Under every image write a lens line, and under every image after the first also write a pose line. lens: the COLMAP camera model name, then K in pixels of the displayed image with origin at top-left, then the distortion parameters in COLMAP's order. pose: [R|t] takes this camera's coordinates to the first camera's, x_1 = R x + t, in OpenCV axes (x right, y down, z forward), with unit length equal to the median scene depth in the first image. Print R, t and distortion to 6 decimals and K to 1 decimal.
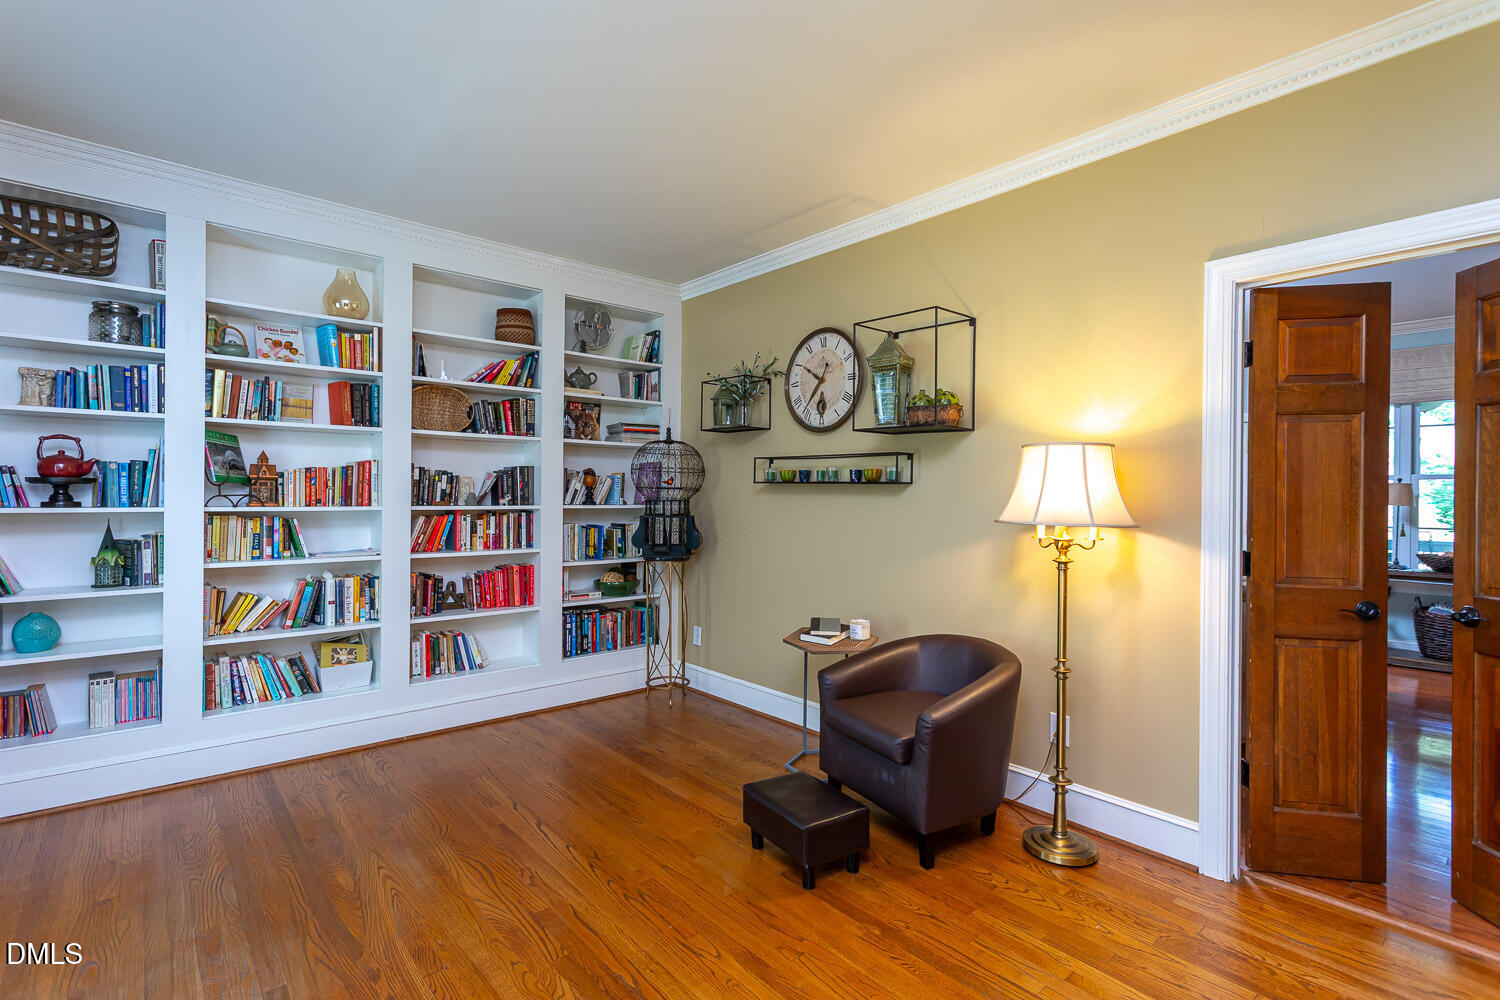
lens RADIAL K [[704.5, 0, 740.9], [0, 704.5, 495.3], [0, 0, 1]] dist [-0.000577, 0.000473]
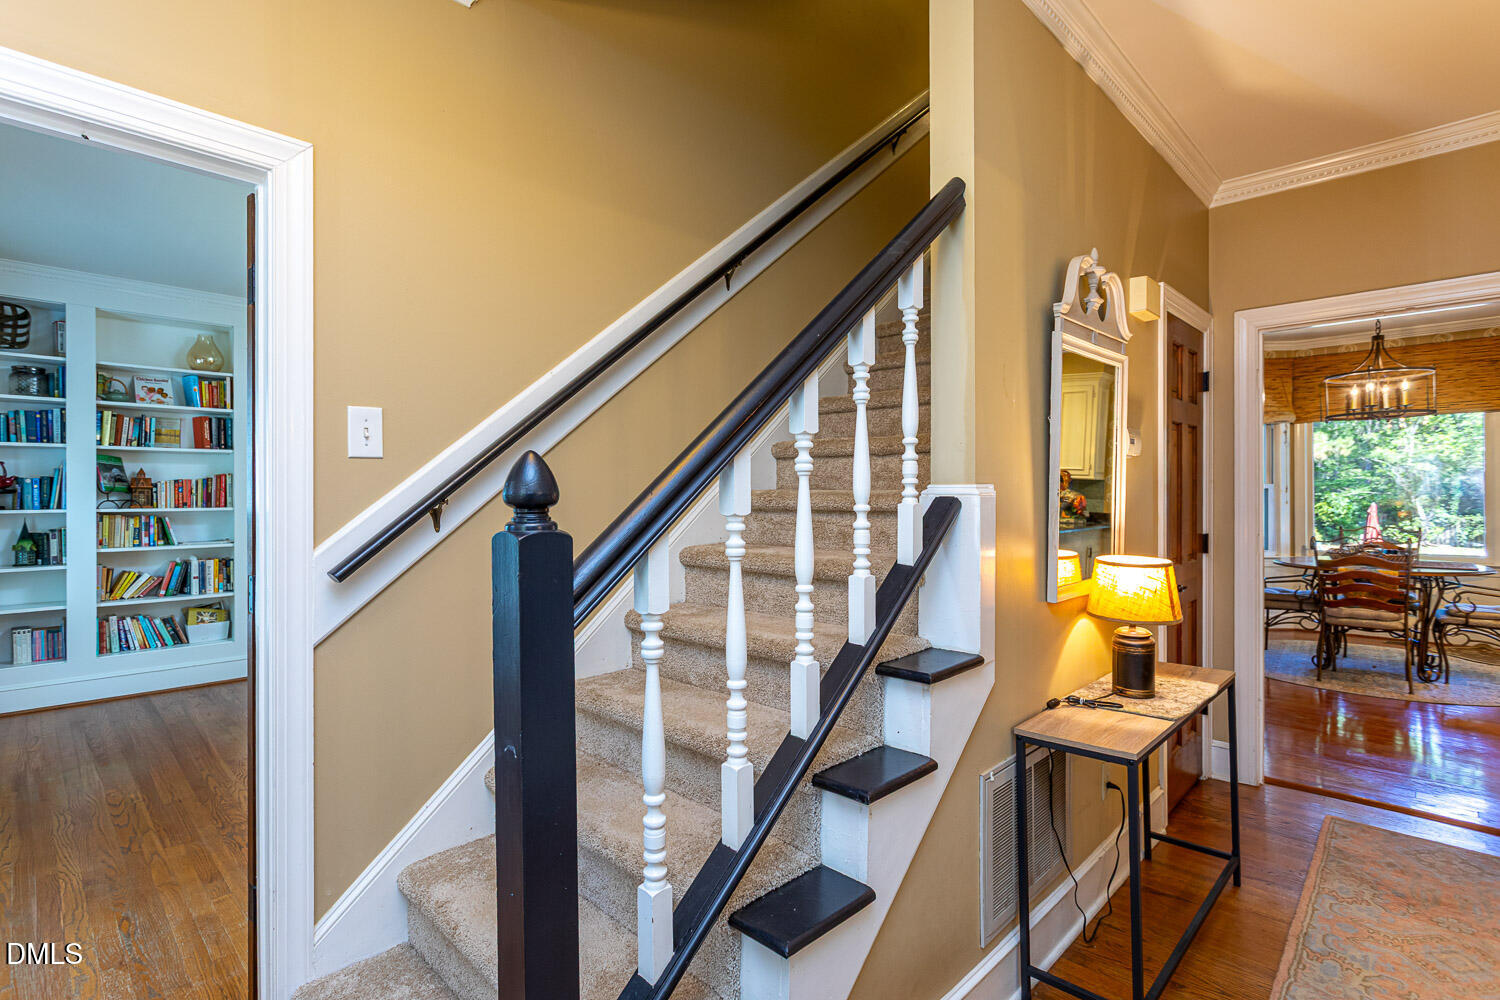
lens RADIAL K [[719.5, 0, 744.8], [0, 719.5, 496.0], [0, 0, 1]] dist [-0.002637, -0.000830]
pose [[0.996551, -0.009119, 0.082485, 0.387115], [0.008912, 0.999956, 0.002879, -0.001977], [-0.082507, -0.002134, 0.996588, -0.504328]]
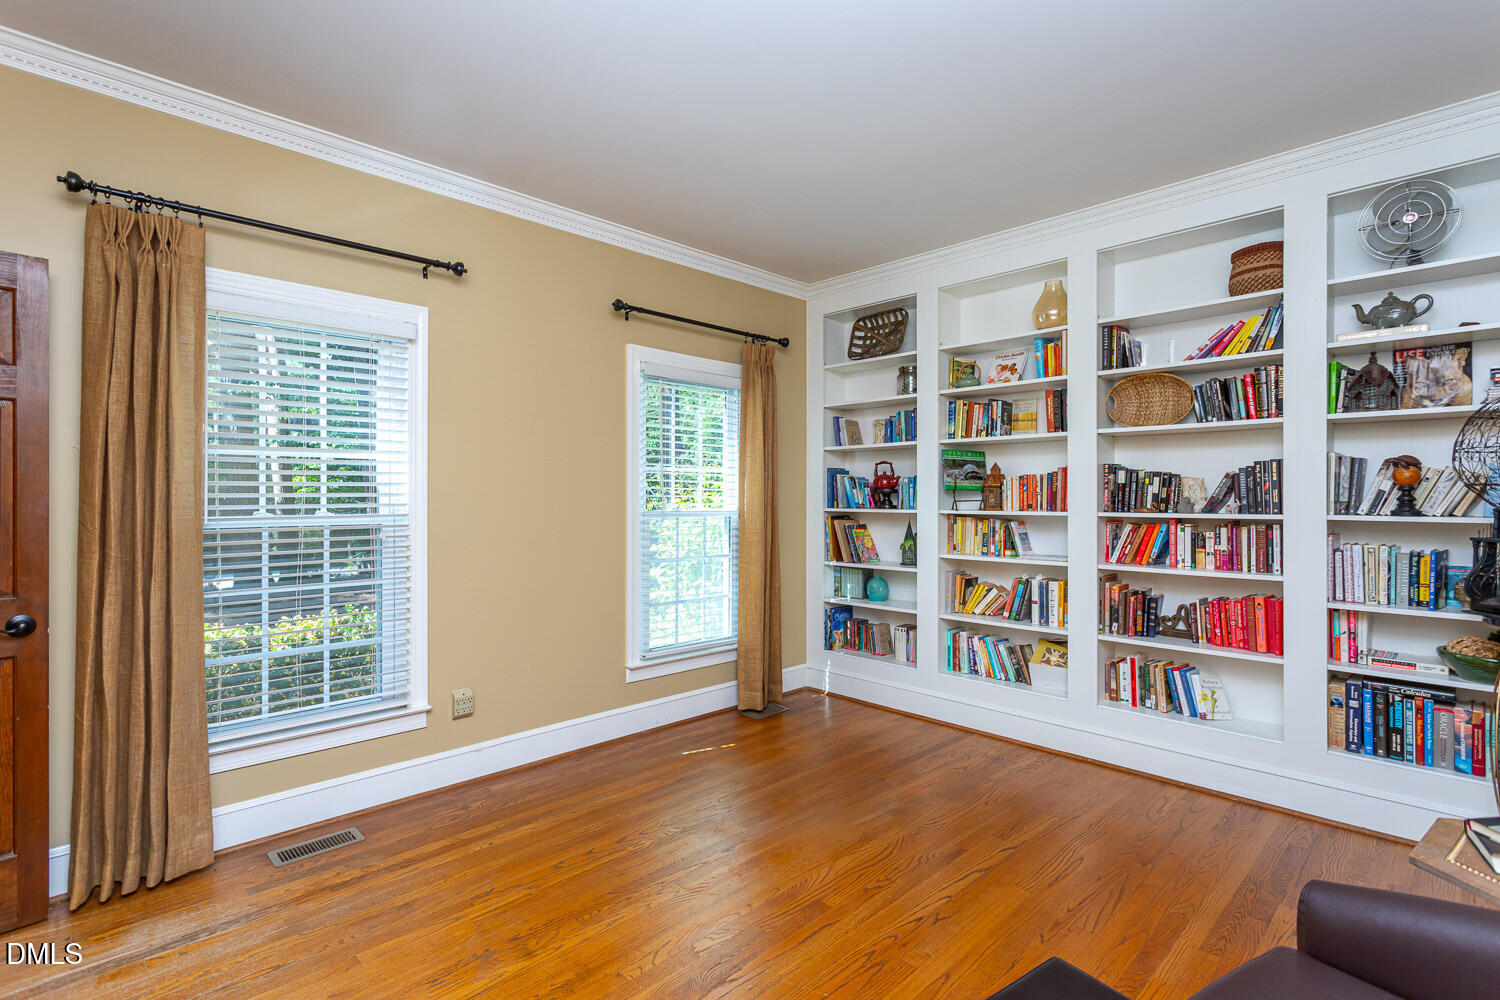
lens RADIAL K [[719.5, 0, 744.8], [0, 719.5, 496.0], [0, 0, 1]] dist [-0.002637, -0.000830]
pose [[0.052853, -0.006431, -0.998582, 0.488622], [0.001599, 0.999979, -0.006356, -0.000985], [0.998601, -0.001261, 0.052862, 0.526402]]
